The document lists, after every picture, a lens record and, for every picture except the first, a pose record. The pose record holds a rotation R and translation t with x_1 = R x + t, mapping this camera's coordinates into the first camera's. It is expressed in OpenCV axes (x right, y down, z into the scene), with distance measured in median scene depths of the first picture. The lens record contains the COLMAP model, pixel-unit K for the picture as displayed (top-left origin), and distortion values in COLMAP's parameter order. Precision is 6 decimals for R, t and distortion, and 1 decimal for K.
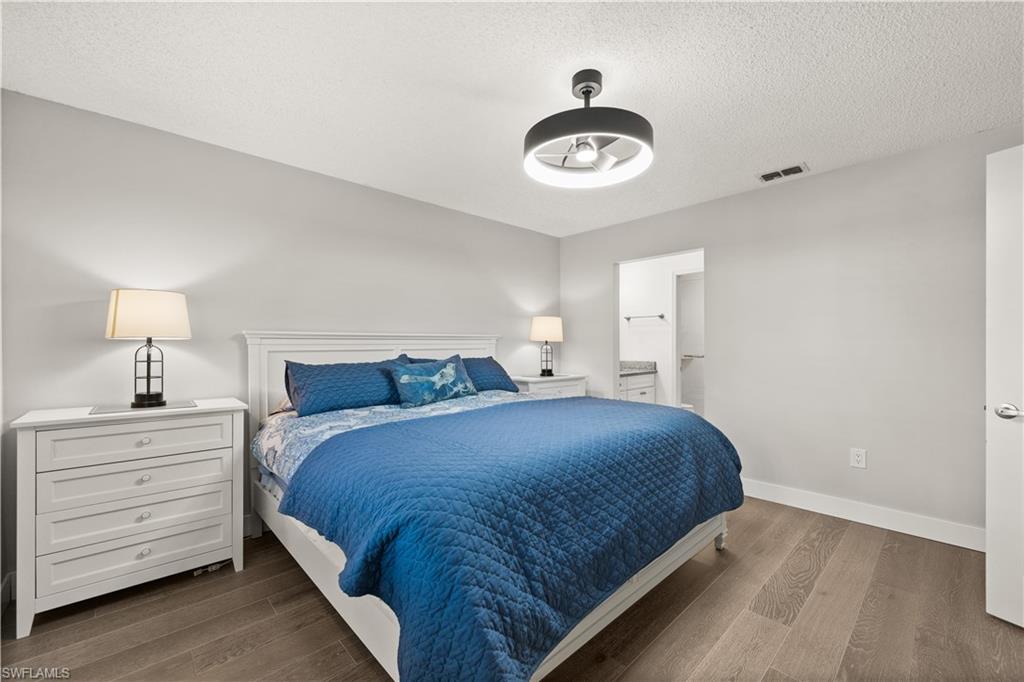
lens RADIAL K [[402.9, 0, 511.0], [0, 402.9, 345.2], [0, 0, 1]] dist [0.000087, 0.000005]
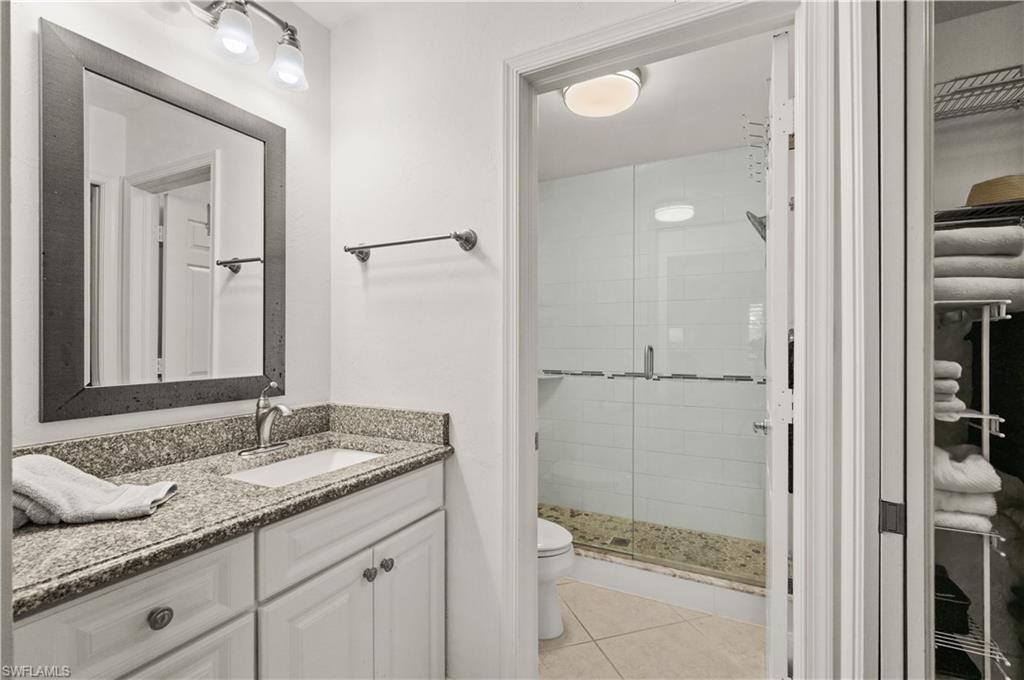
lens RADIAL K [[463.2, 0, 512.7], [0, 463.2, 340.2], [0, 0, 1]] dist [0.000084, 0.000000]
pose [[0.940634, 0.001475, 0.339420, 0.299976], [-0.000937, 0.999998, -0.001750, -0.006599], [-0.339422, 0.001329, 0.940633, 0.709387]]
